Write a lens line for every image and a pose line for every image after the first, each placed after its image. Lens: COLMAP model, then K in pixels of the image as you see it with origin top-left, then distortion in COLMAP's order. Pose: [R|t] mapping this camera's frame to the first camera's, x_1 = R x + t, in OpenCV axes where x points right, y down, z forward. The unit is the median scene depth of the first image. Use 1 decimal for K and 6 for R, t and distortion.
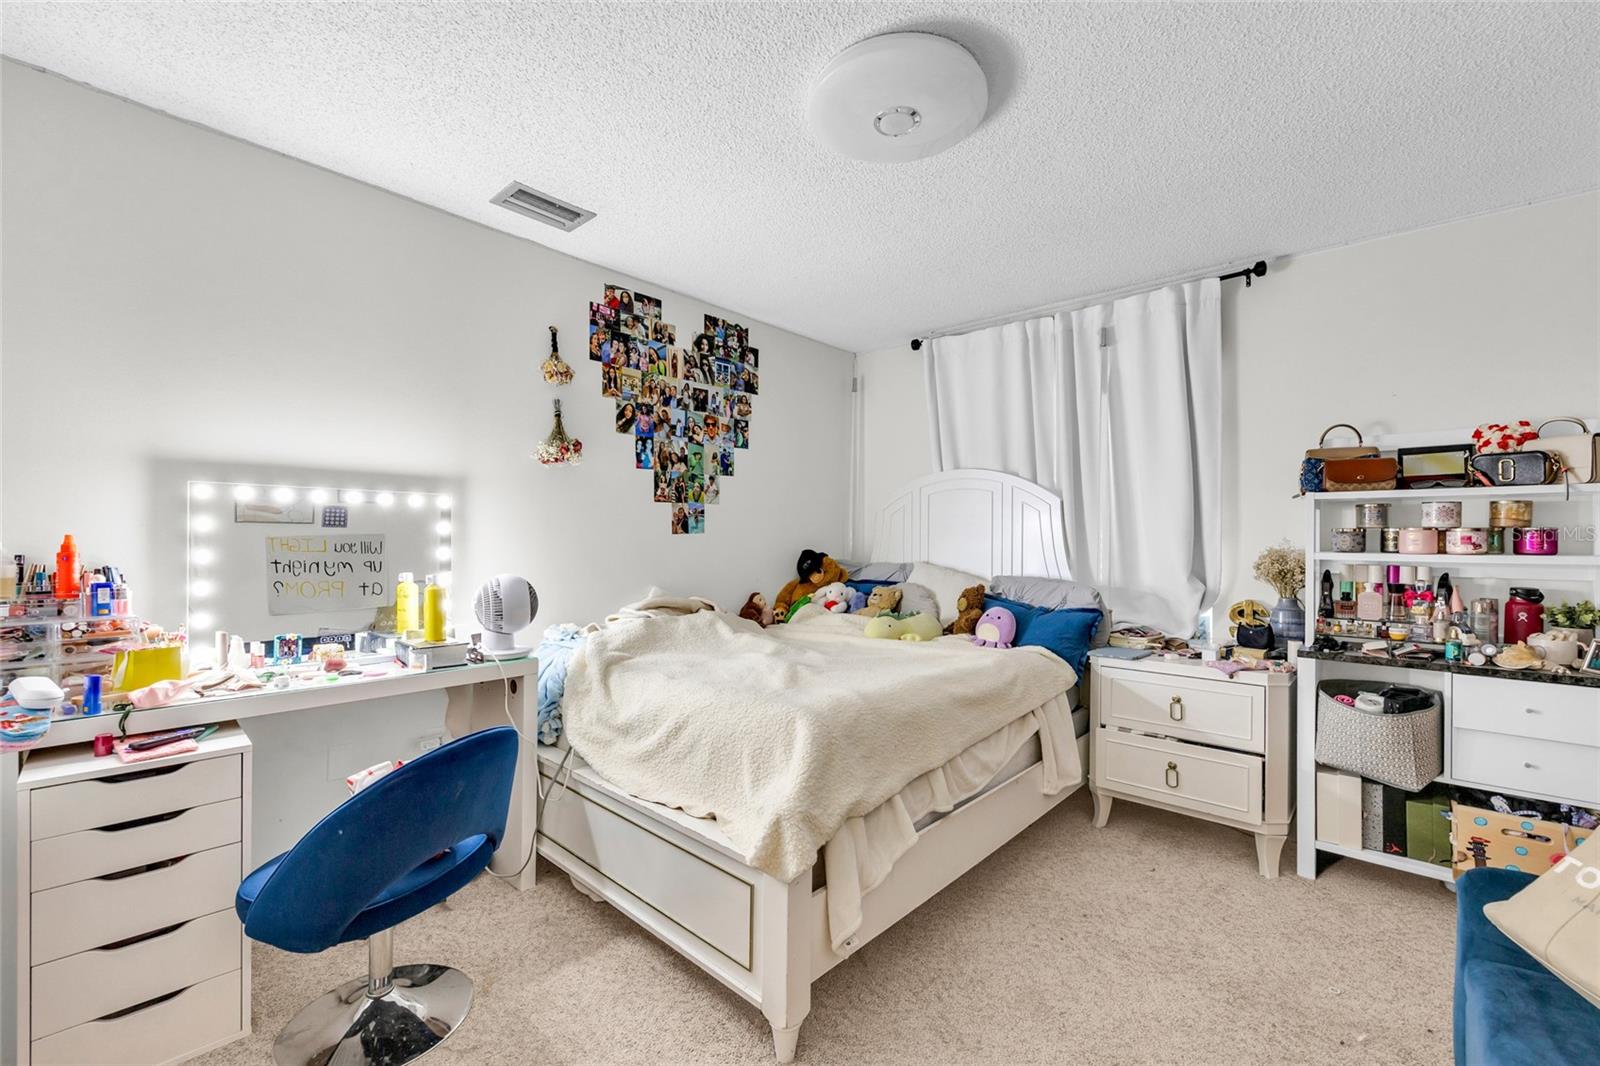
lens RADIAL K [[653.6, 0, 802.2], [0, 653.6, 537.1], [0, 0, 1]] dist [-0.001920, -0.000169]
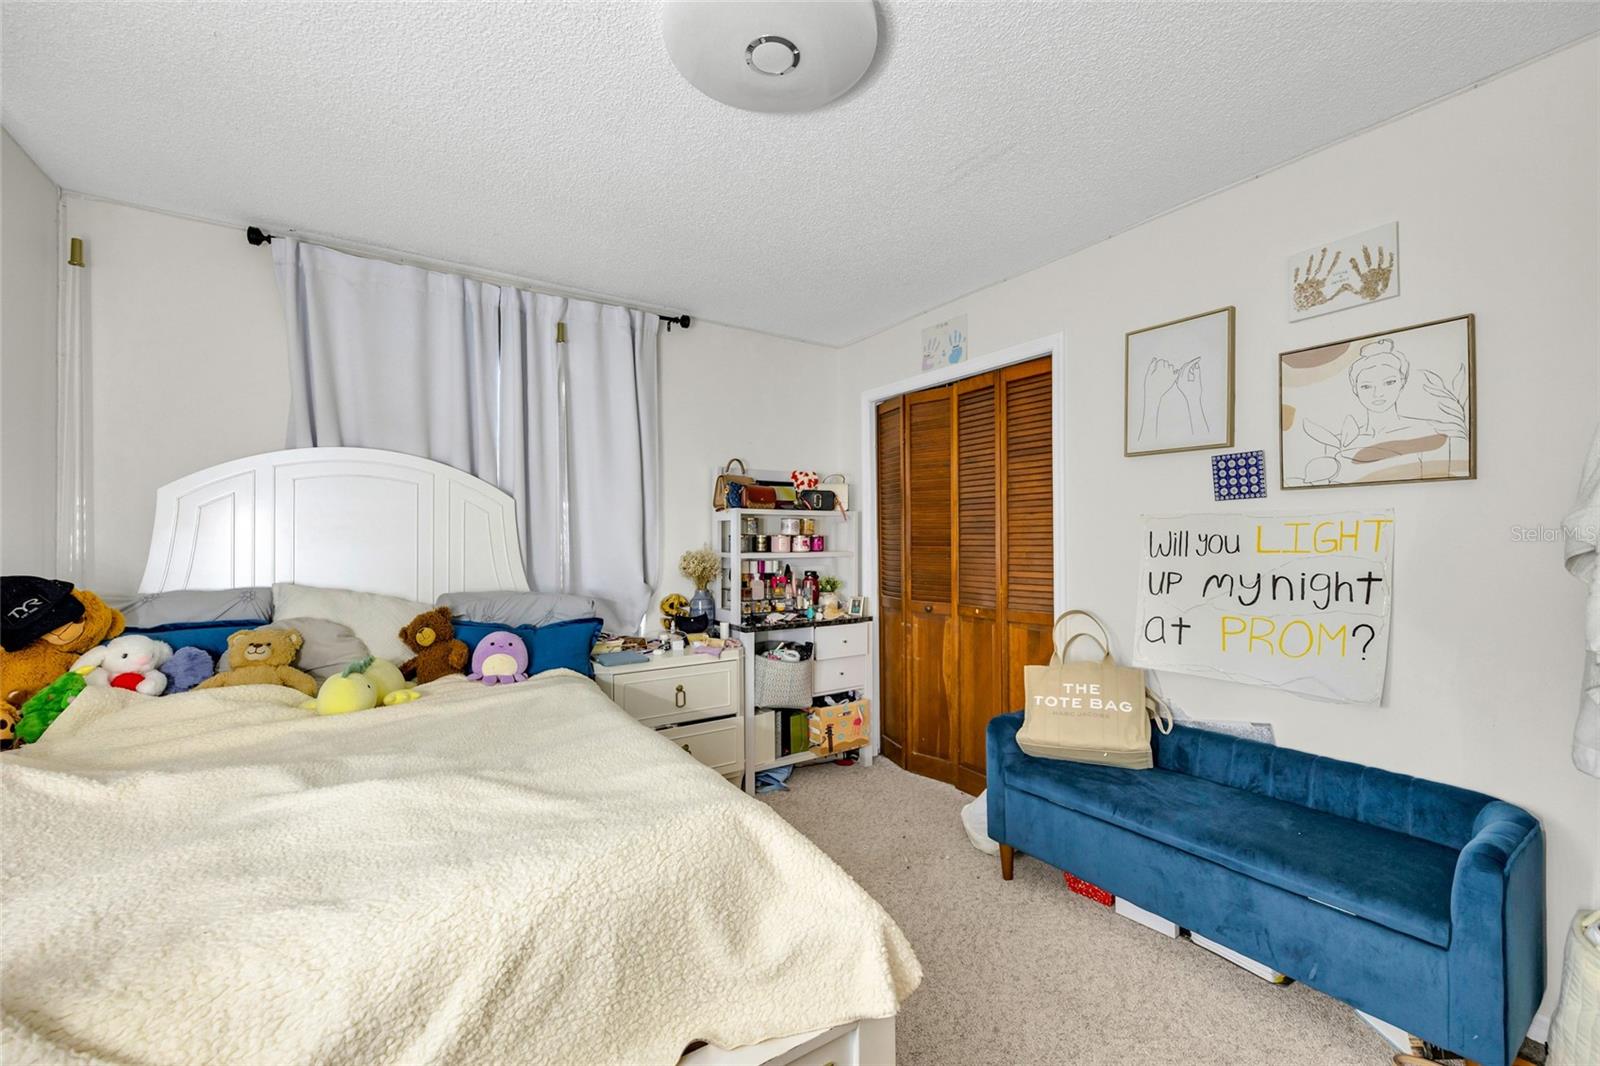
lens RADIAL K [[653.6, 0, 798.5], [0, 653.6, 533.2], [0, 0, 1]] dist [-0.001920, -0.000169]
pose [[0.247904, -0.000147, 0.968785, -0.491105], [0.000057, 1.000000, 0.000137, -0.018306], [-0.968785, 0.000021, 0.247904, 0.564565]]
